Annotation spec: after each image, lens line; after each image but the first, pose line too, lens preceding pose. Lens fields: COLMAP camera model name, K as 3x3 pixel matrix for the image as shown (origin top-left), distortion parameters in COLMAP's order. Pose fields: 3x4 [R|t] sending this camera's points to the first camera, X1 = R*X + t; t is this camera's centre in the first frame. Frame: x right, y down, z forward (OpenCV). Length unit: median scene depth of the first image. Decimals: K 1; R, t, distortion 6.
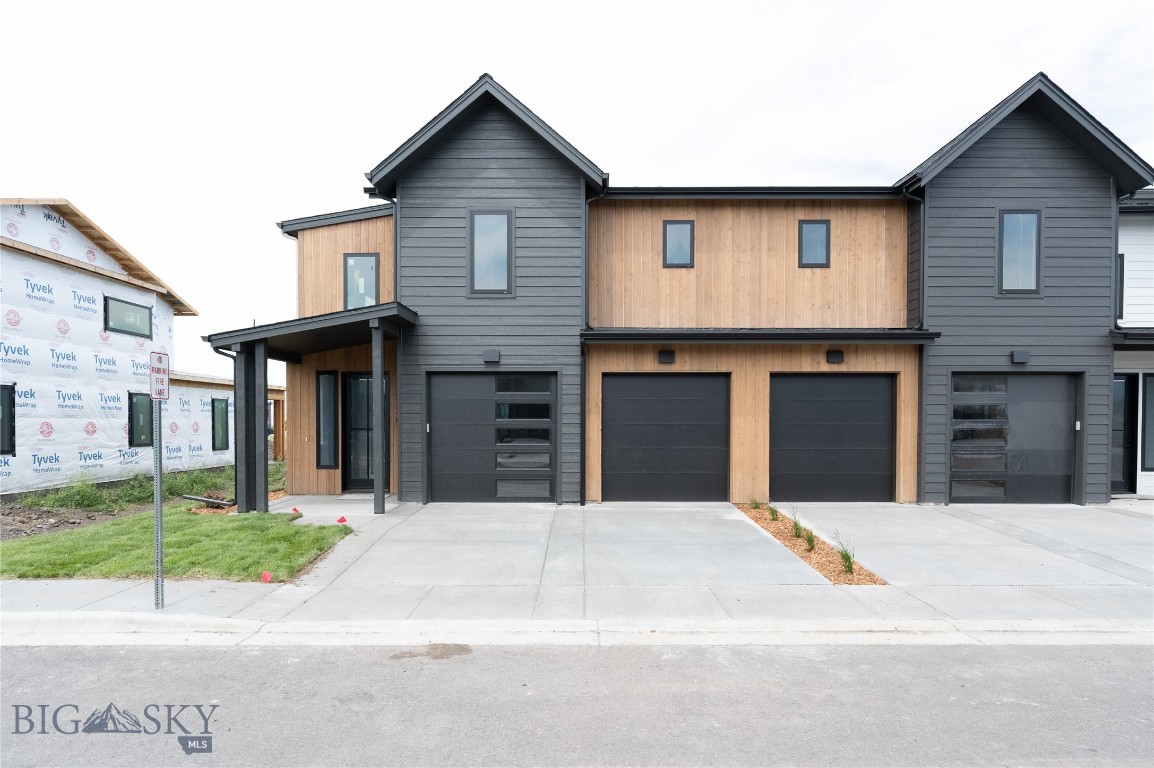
lens RADIAL K [[648.8, 0, 582.8], [0, 648.8, 432.1], [0, 0, 1]] dist [-0.001706, -0.000717]
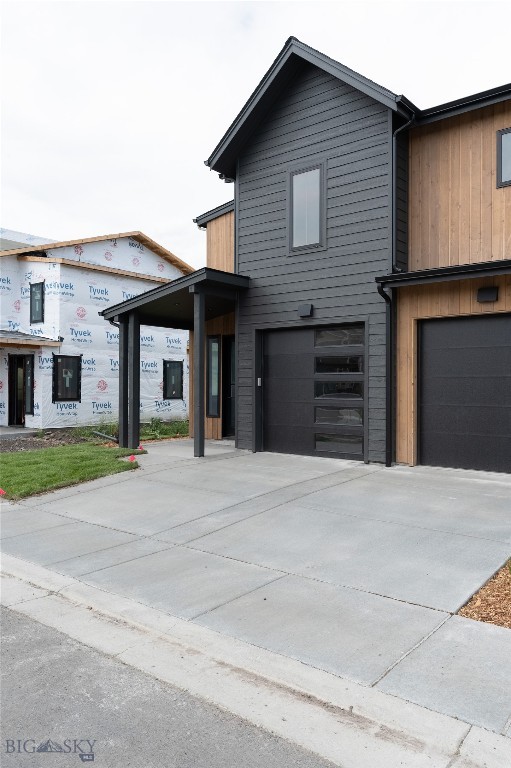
lens RADIAL K [[566.1, 0, 263.7], [0, 566.1, 382.1], [0, 0, 1]] dist [-0.006000, 0.001040]
pose [[0.786988, -0.001716, -0.616965, 0.343001], [-0.014538, 0.999667, -0.021324, 0.013828], [0.616797, 0.025751, 0.786701, 0.261885]]
